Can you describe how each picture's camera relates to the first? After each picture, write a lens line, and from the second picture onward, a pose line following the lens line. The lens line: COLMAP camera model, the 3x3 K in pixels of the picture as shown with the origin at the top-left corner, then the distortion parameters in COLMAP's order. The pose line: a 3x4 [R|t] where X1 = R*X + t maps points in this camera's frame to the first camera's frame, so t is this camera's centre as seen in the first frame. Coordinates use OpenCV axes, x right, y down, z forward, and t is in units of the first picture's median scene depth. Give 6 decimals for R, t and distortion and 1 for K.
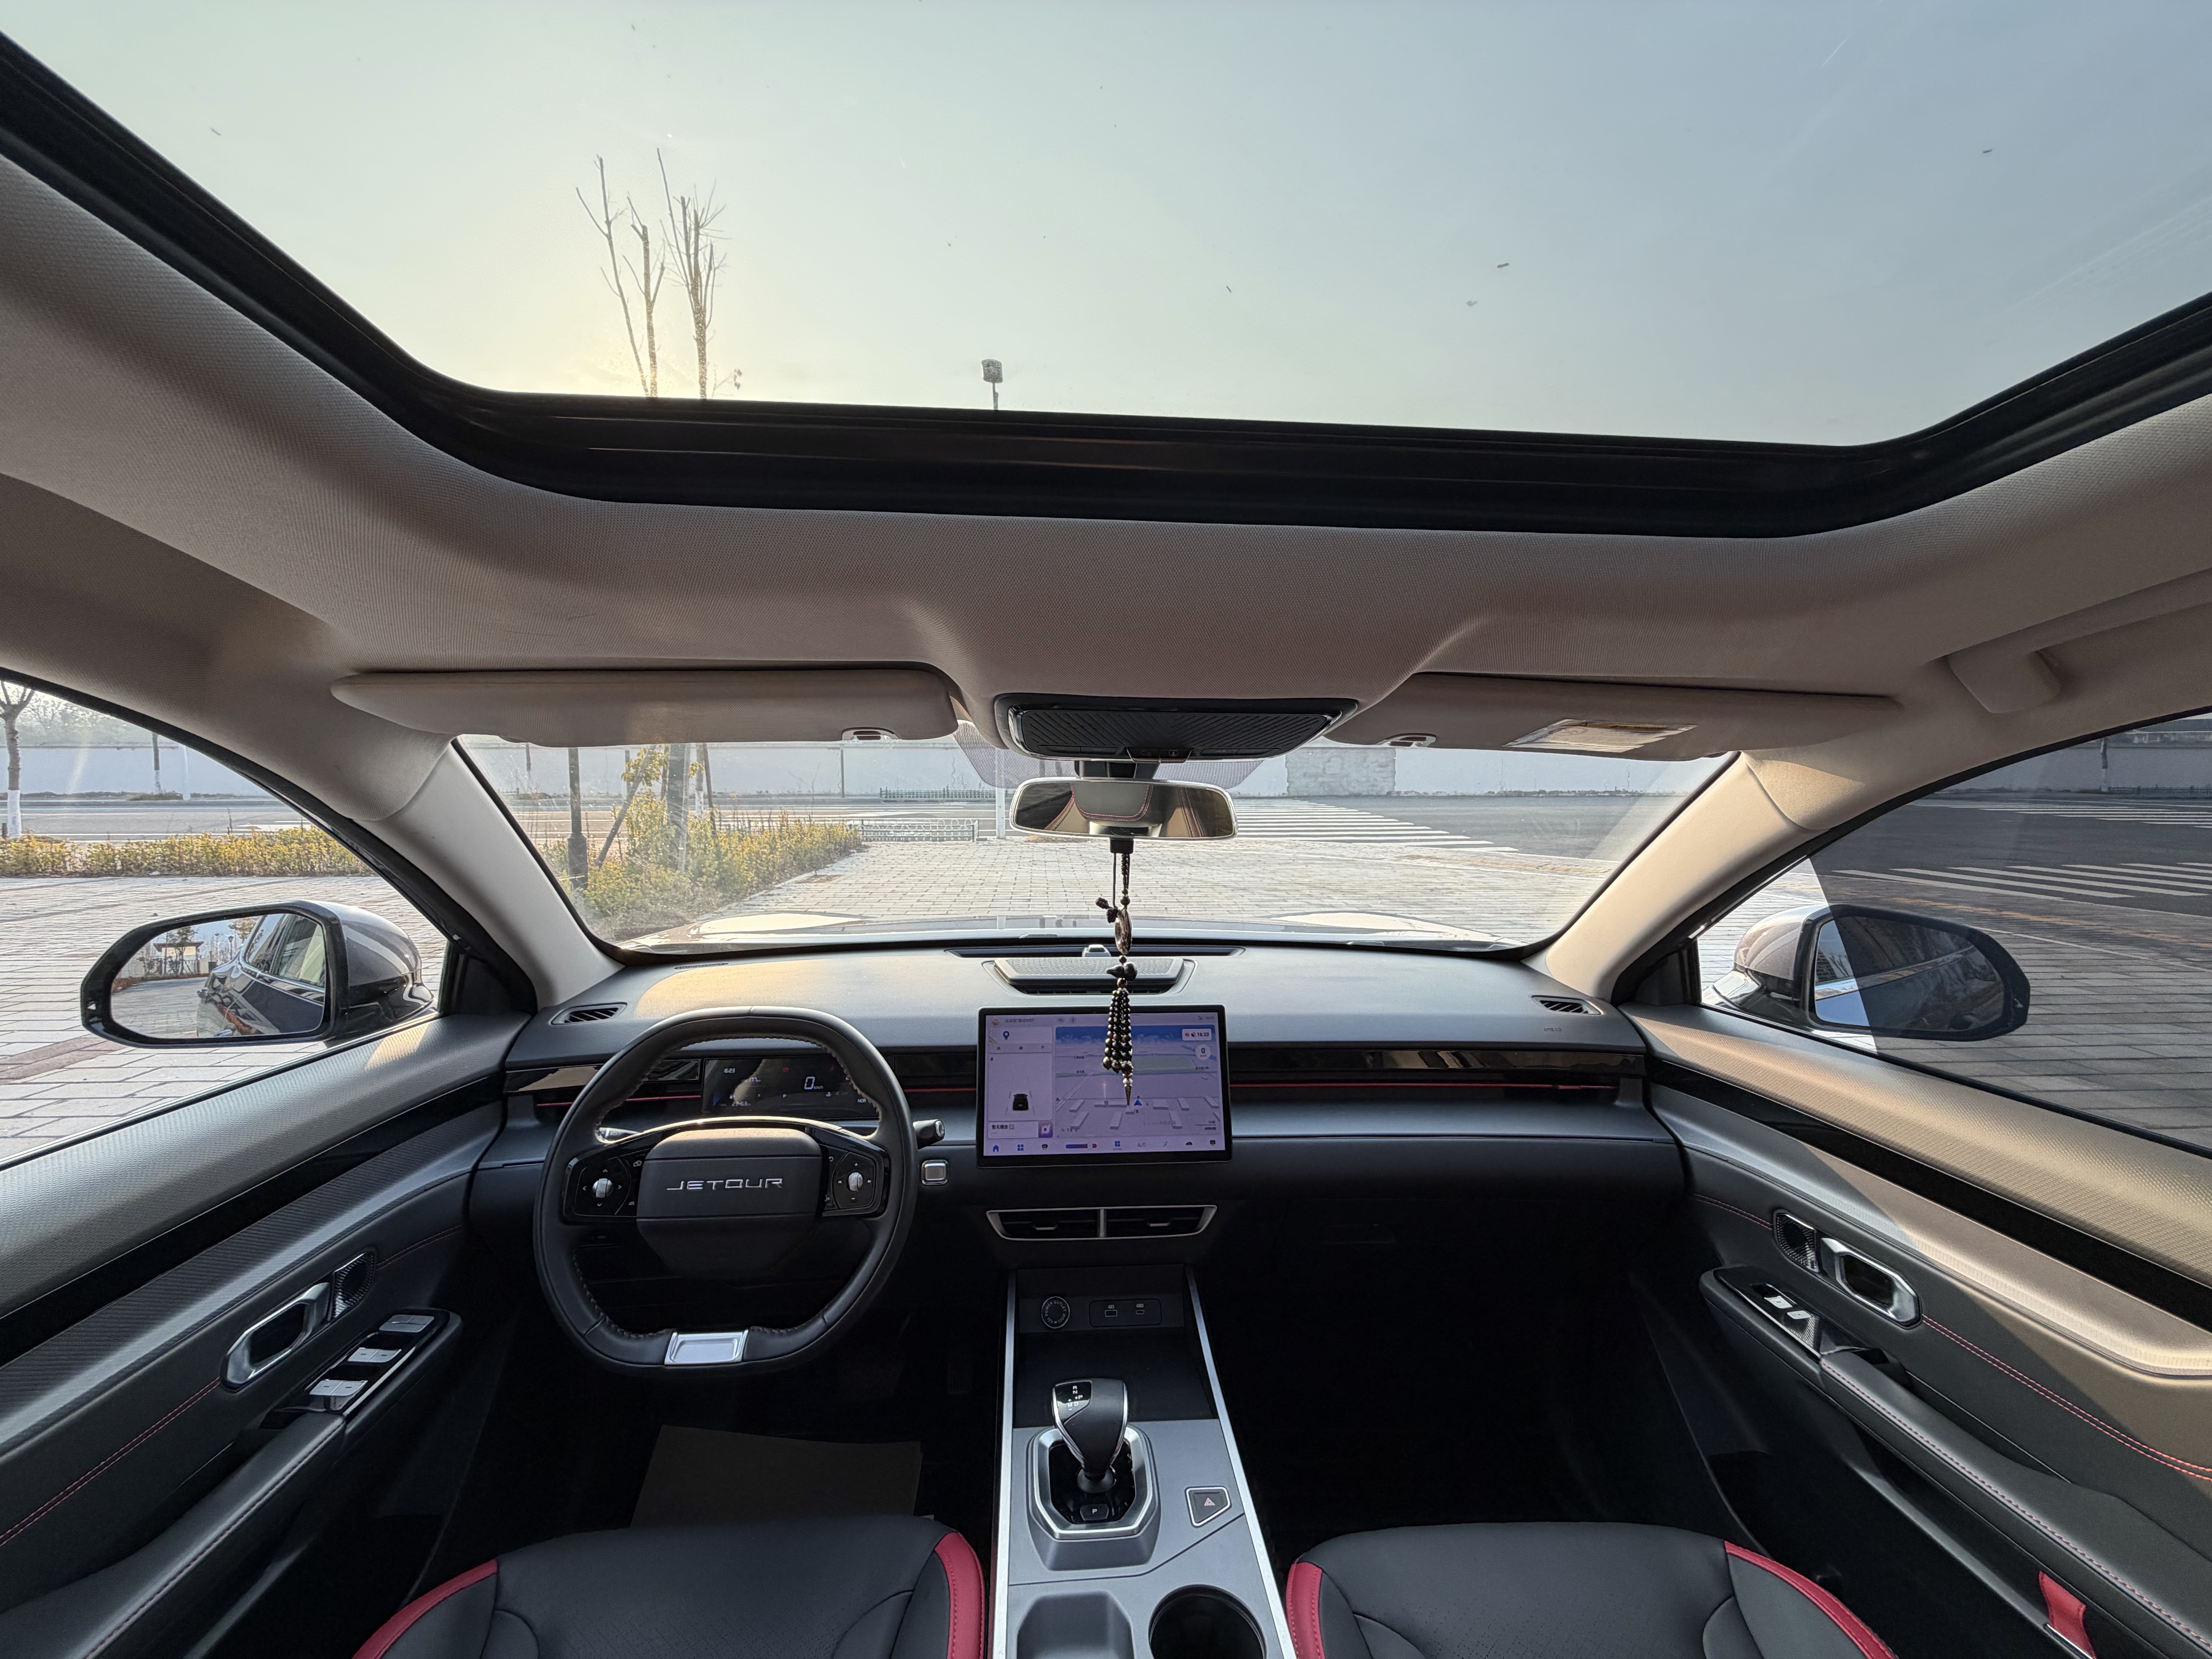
lens RADIAL K [[880.3, 0, 1106.0], [0, 880.3, 829.5], [0, 0, 1]] dist [0.010509, 0.000180]
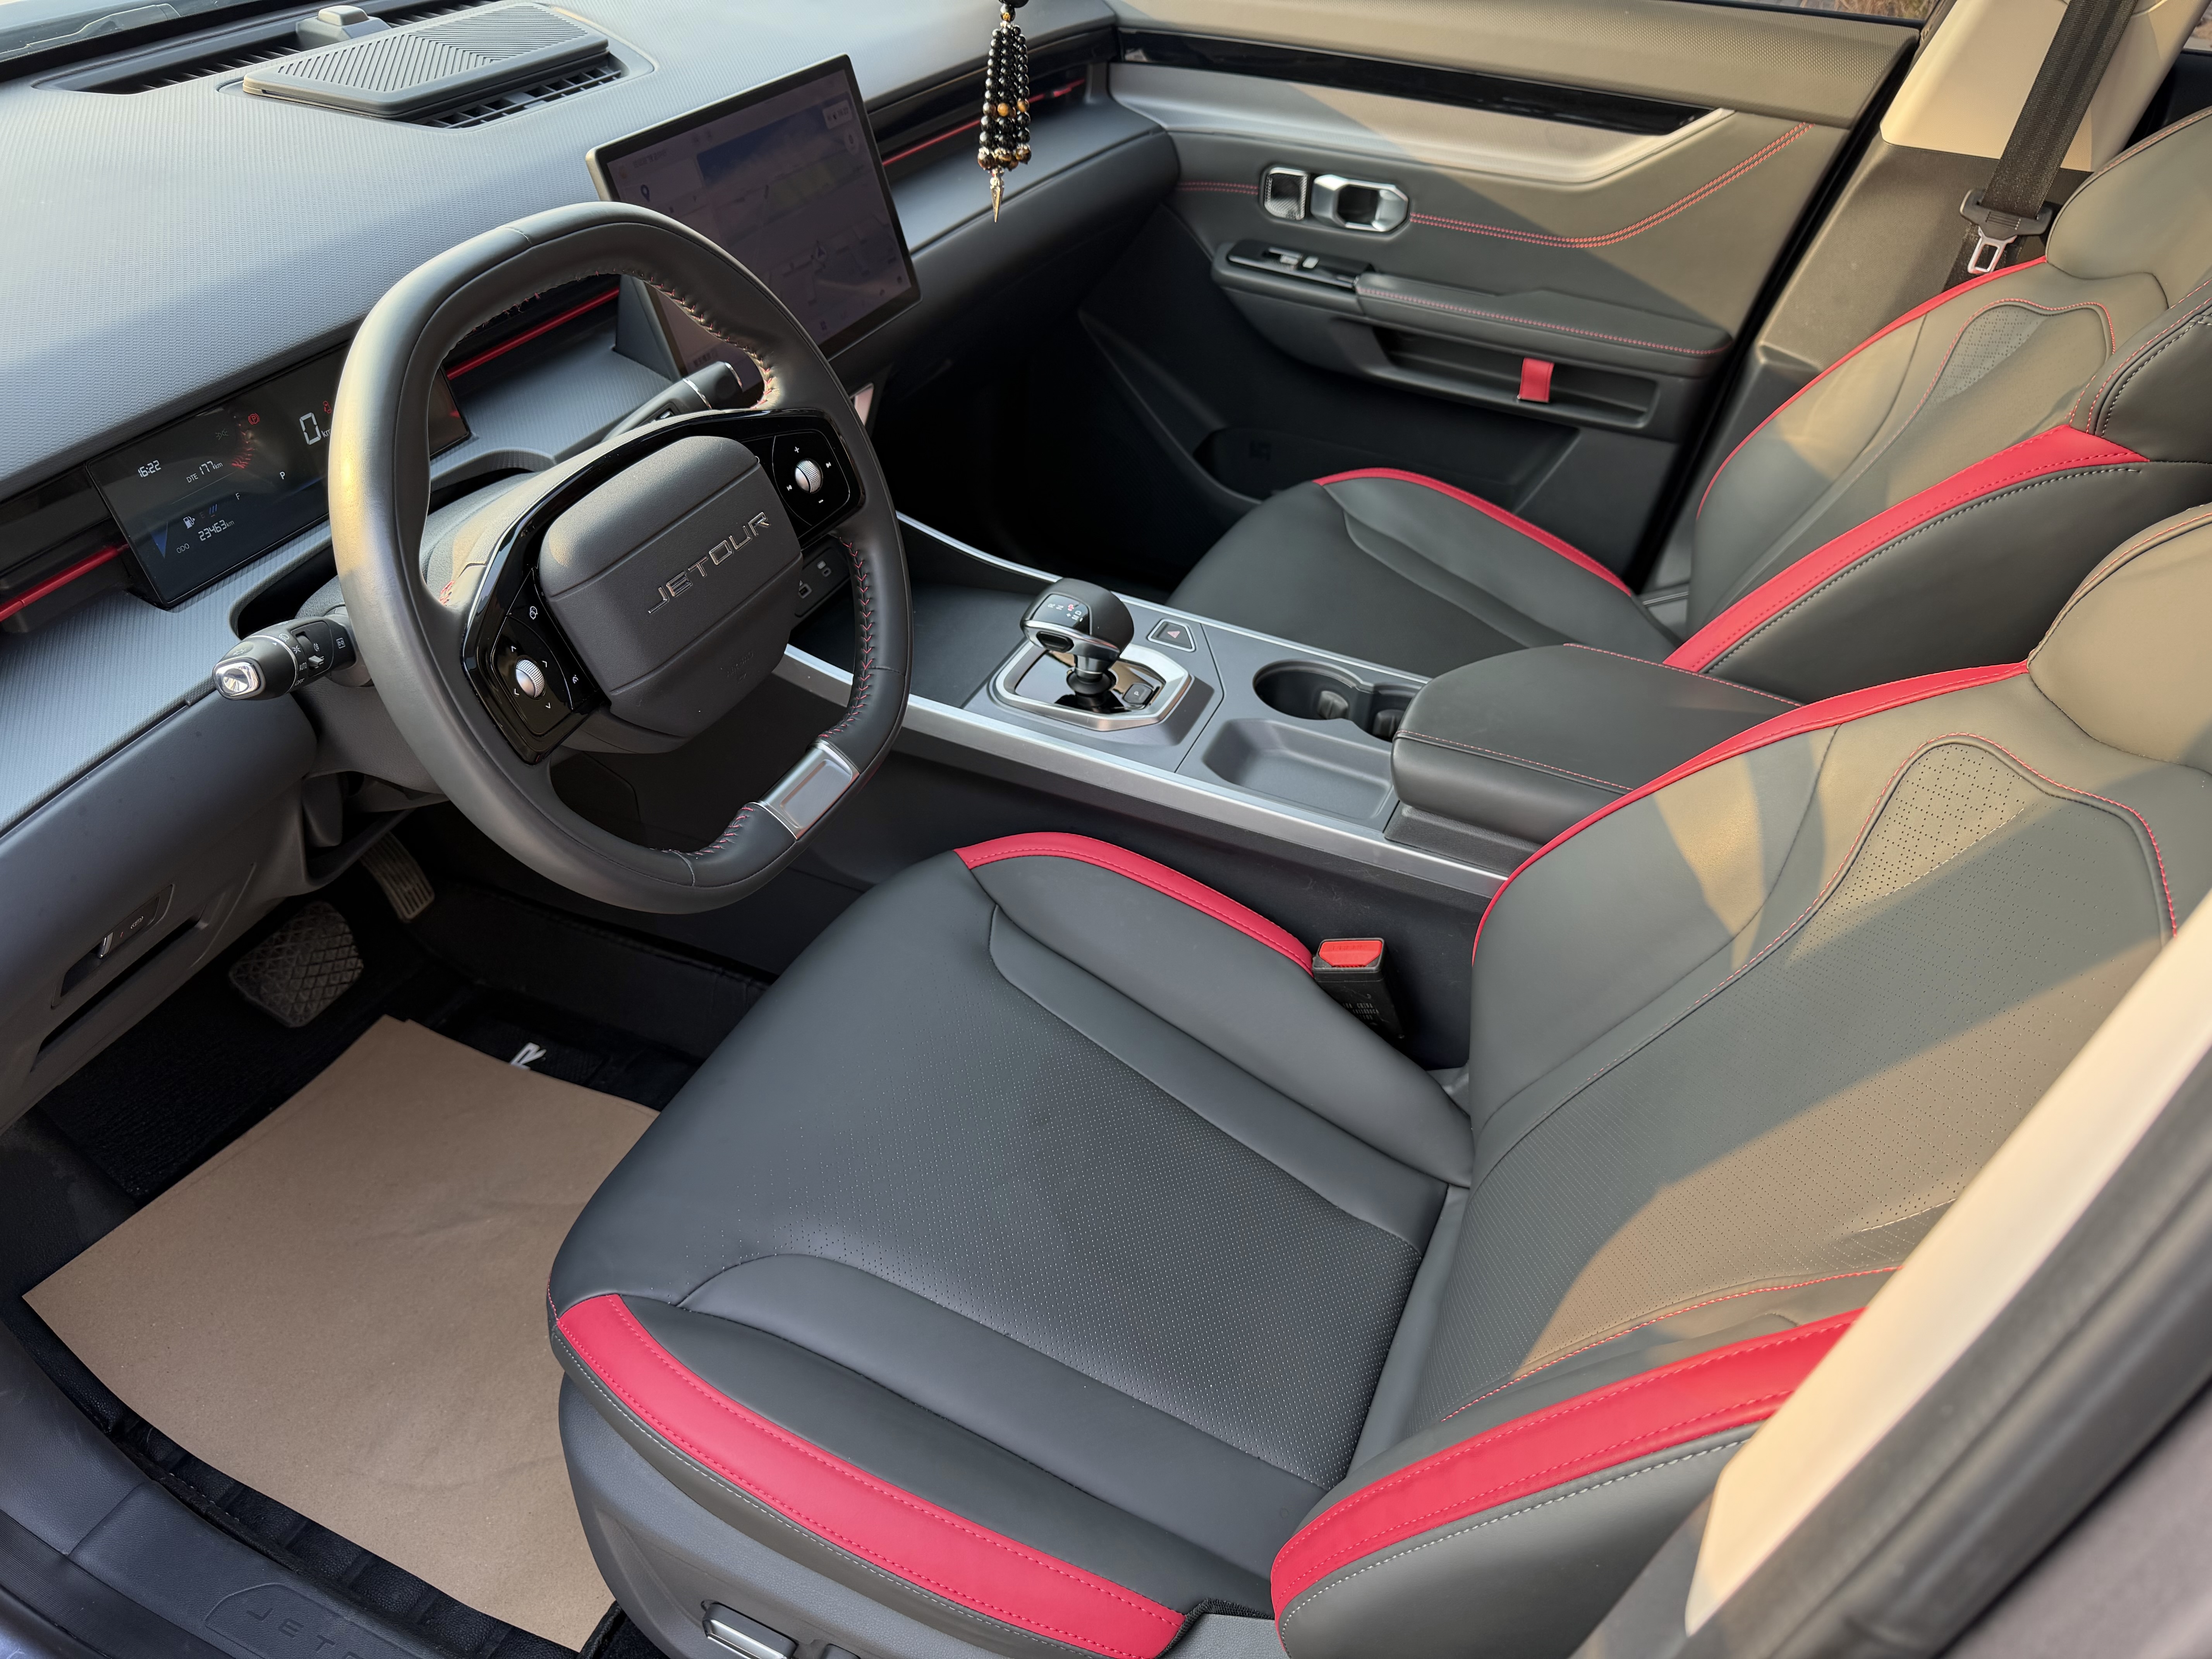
lens RADIAL K [[1565.0, 0, 1094.7], [0, 1565.0, 822.9], [0, 0, 1]] dist [0.046776, -0.056879]
pose [[0.460985, -0.534852, 0.708115, -1.038356], [-0.005908, 0.796091, 0.605148, -0.042061], [-0.887389, -0.283147, 0.363826, 0.394720]]
